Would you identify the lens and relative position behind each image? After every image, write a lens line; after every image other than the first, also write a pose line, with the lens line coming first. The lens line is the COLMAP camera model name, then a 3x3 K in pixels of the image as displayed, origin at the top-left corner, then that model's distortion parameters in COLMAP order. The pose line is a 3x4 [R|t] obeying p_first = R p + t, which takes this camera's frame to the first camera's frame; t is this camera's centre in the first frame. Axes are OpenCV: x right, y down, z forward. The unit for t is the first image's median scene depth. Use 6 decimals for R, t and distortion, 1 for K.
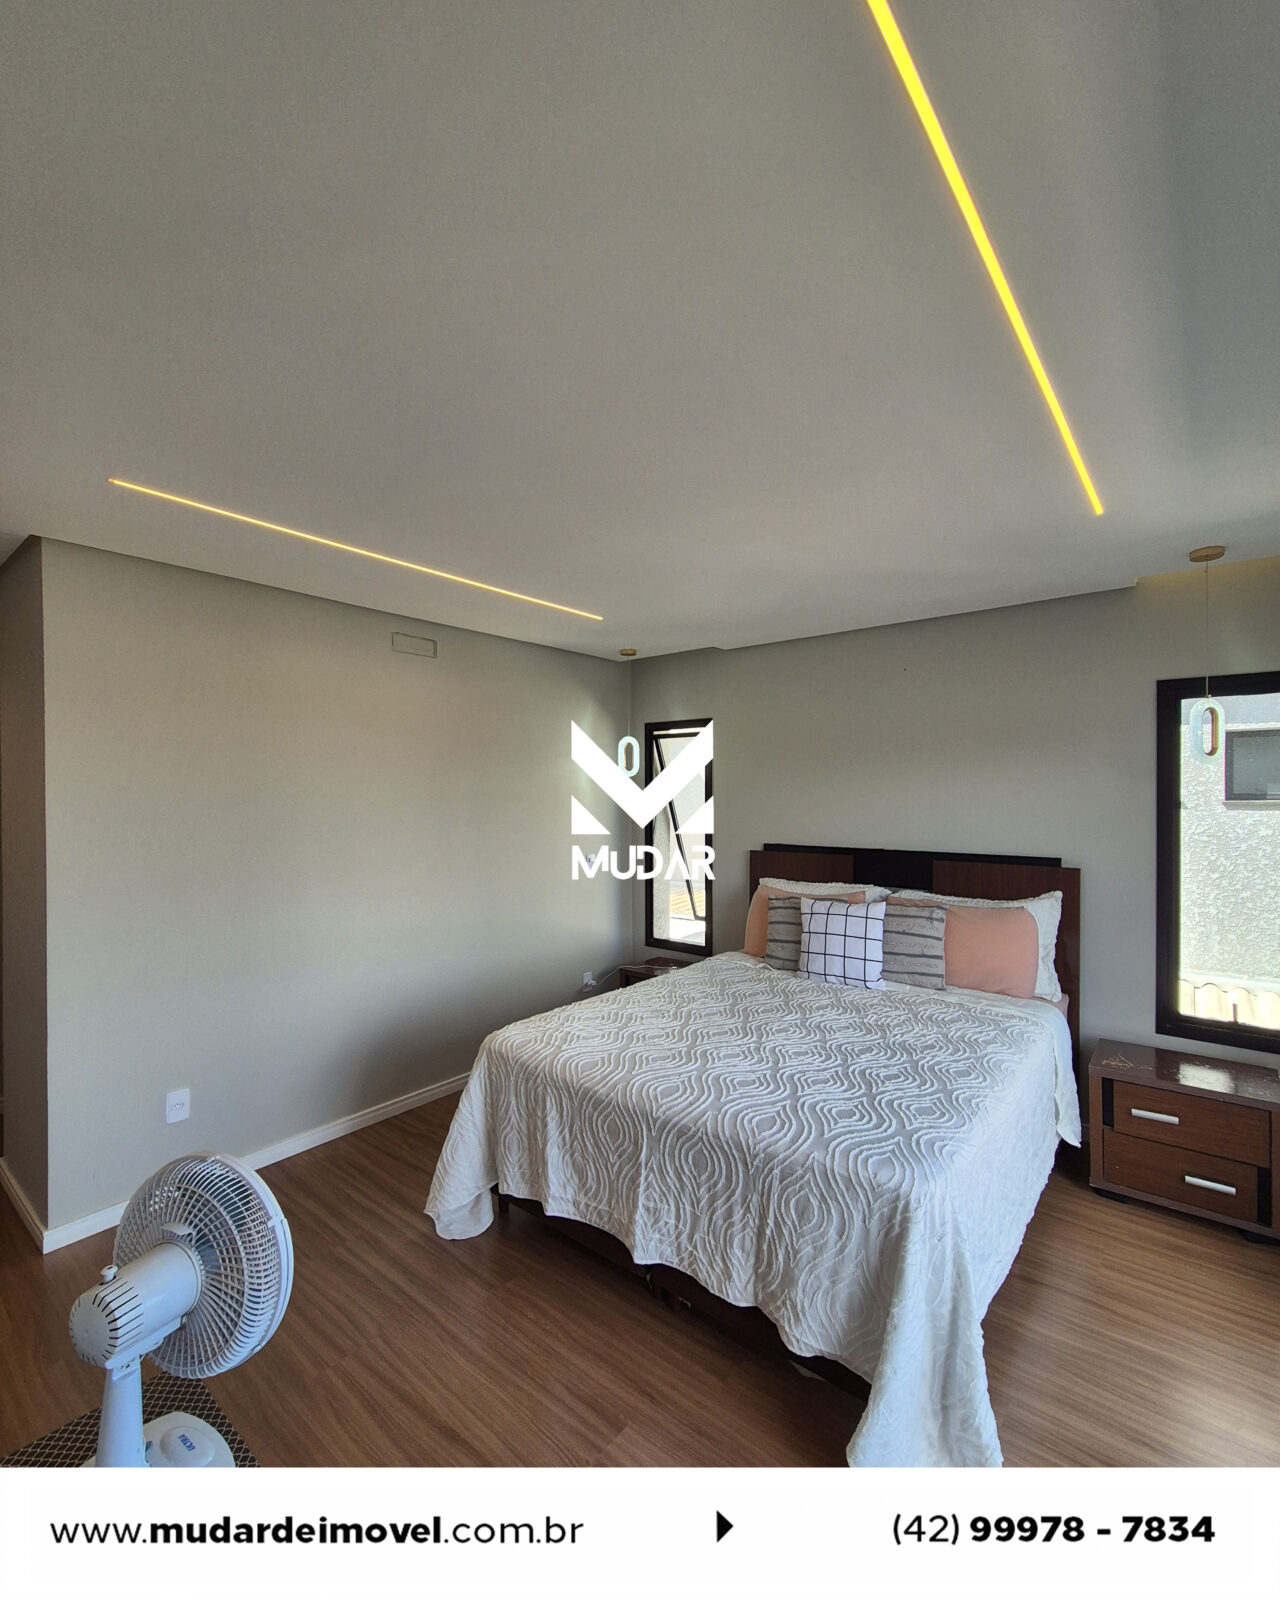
lens RADIAL K [[704.8, 0, 637.1], [0, 704.8, 790.4], [0, 0, 1]] dist [-0.002816, 0.000119]
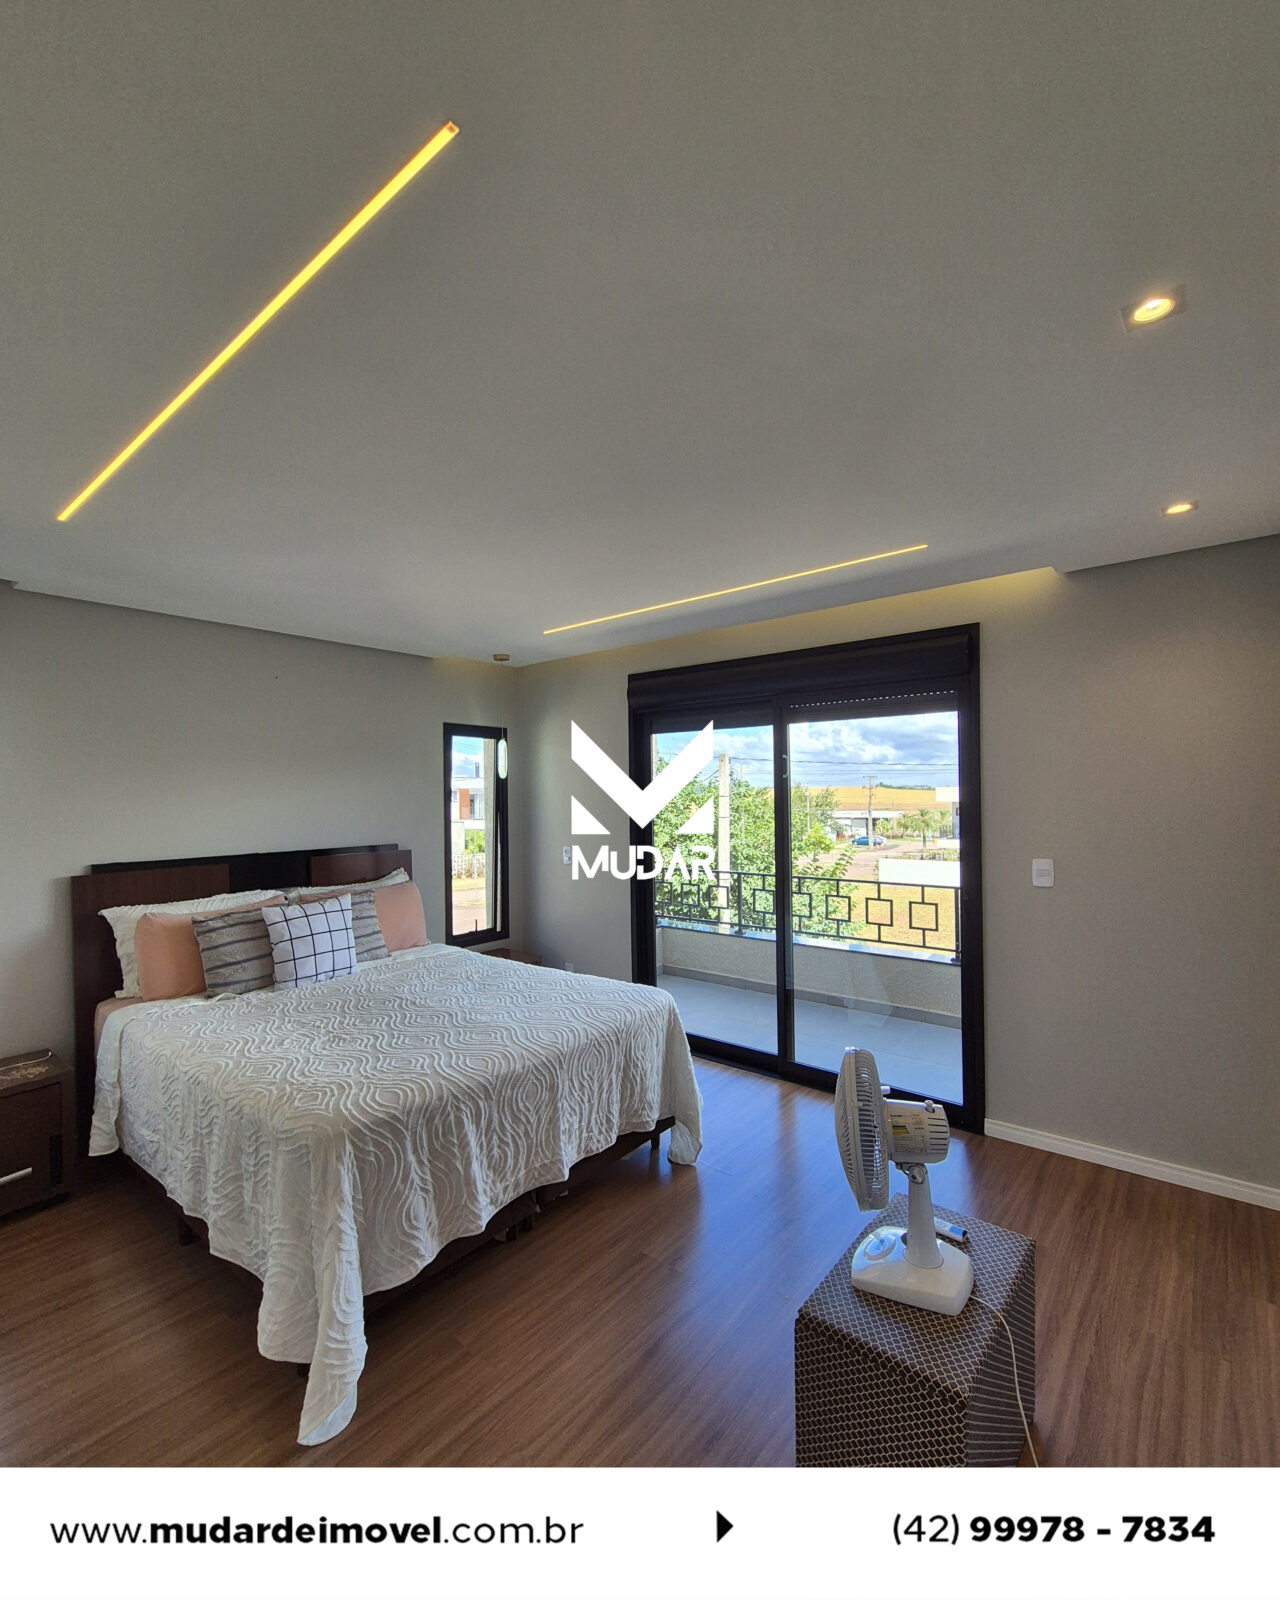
lens RADIAL K [[704.8, 0, 637.1], [0, 704.8, 790.4], [0, 0, 1]] dist [-0.002816, 0.000119]
pose [[0.009140, 0.006484, 0.999937, -0.793787], [0.011556, 0.999912, -0.006590, 0.009667], [-0.999891, 0.011615, 0.009064, 0.566024]]
